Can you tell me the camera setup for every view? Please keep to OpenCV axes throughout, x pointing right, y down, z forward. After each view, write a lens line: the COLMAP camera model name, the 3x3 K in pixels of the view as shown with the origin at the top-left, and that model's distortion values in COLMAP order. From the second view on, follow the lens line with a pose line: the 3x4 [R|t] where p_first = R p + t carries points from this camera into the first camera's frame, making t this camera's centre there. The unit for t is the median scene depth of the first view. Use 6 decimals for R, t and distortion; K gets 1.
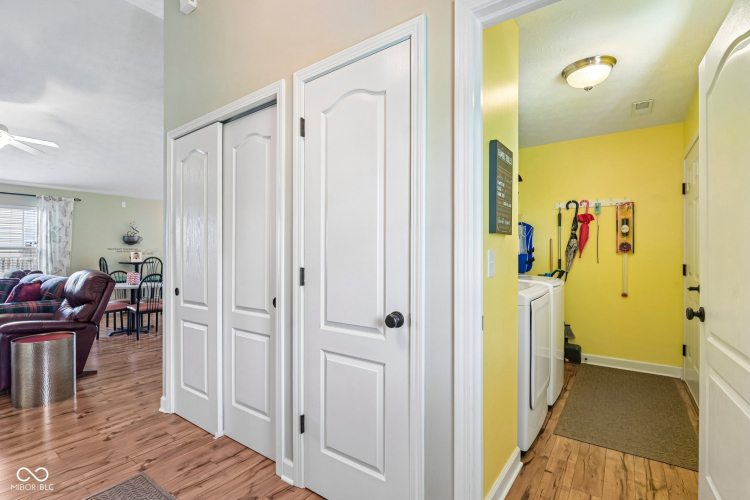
lens RADIAL K [[349.6, 0, 359.3], [0, 349.6, 252.4], [0, 0, 1]] dist [-0.011468, -0.004262]
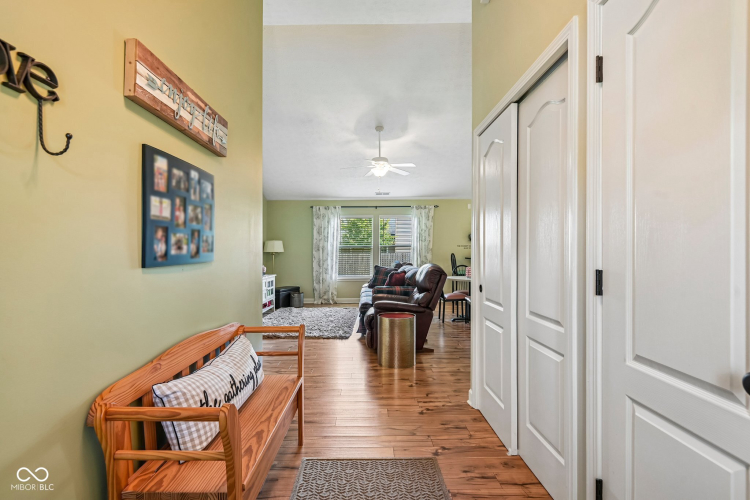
lens RADIAL K [[349.6, 0, 372.3], [0, 349.6, 250.0], [0, 0, 1]] dist [-0.011468, -0.004262]
pose [[0.615391, -0.002558, -0.788218, 0.060894], [0.005895, 0.999982, 0.001357, -0.000036], [0.788200, -0.005482, 0.615395, 0.125547]]
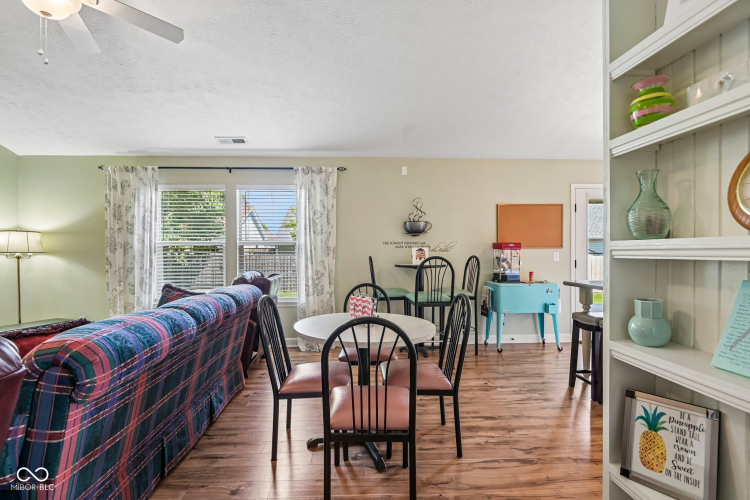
lens RADIAL K [[349.6, 0, 366.6], [0, 349.6, 255.9], [0, 0, 1]] dist [-0.011468, -0.004262]
pose [[0.653116, 0.007439, -0.757221, -0.644624], [0.004136, 0.999902, 0.013391, 0.012717], [0.757247, -0.011878, 0.653021, 1.393888]]
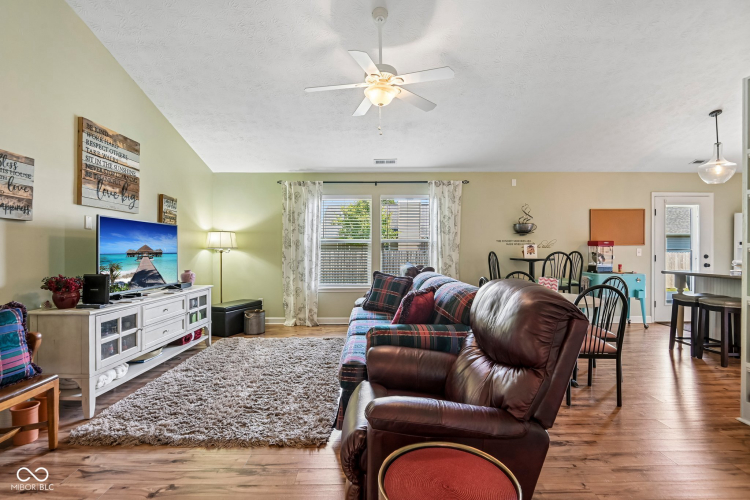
lens RADIAL K [[349.6, 0, 372.9], [0, 349.6, 249.6], [0, 0, 1]] dist [-0.011468, -0.004262]
pose [[0.615392, 0.003598, -0.788213, -0.678361], [0.002934, 0.999972, 0.006856, 0.009087], [0.788216, -0.006532, 0.615364, 0.720532]]
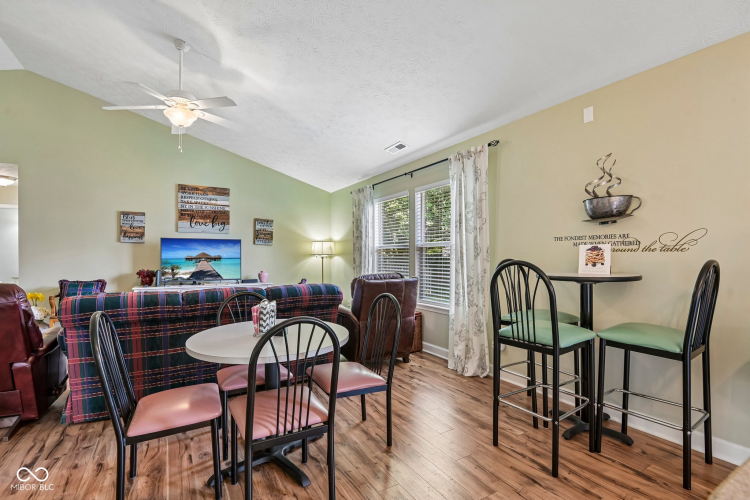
lens RADIAL K [[349.6, 0, 369.9], [0, 349.6, 253.2], [0, 0, 1]] dist [-0.011468, -0.004262]
pose [[-0.383981, -0.000726, -0.923341, -0.657334], [0.009847, 0.999940, -0.004881, 0.016857], [0.923288, -0.010967, -0.383951, 2.393290]]
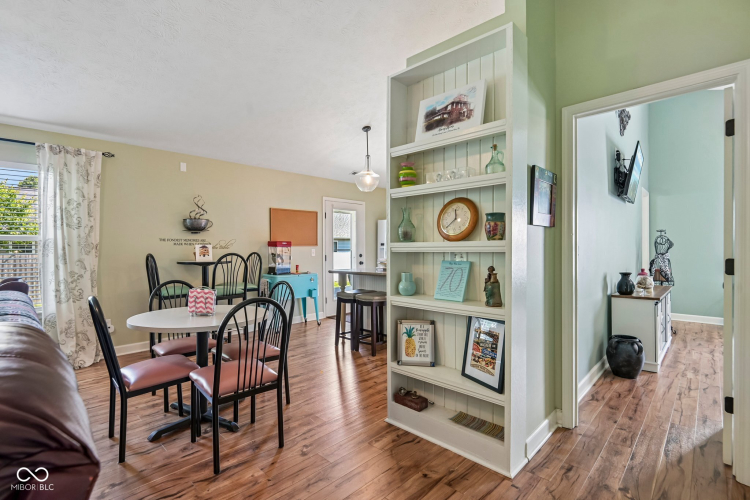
lens RADIAL K [[349.6, 0, 370.7], [0, 349.6, 252.4], [0, 0, 1]] dist [-0.011468, -0.004262]
pose [[0.993814, -0.002013, -0.111043, -0.728068], [0.003639, 0.999889, 0.014441, 0.012081], [0.111002, -0.014756, 0.993711, 1.092967]]
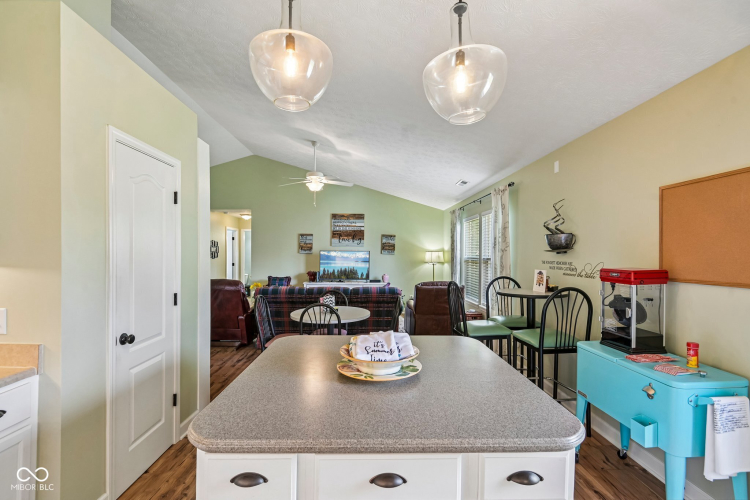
lens RADIAL K [[349.6, 0, 368.7], [0, 349.6, 245.2], [0, 0, 1]] dist [-0.011468, -0.004262]
pose [[-0.787856, -0.011847, -0.615746, -0.498802], [0.002844, 0.999734, -0.022873, -0.059724], [0.615853, -0.019772, -0.787613, 3.129258]]
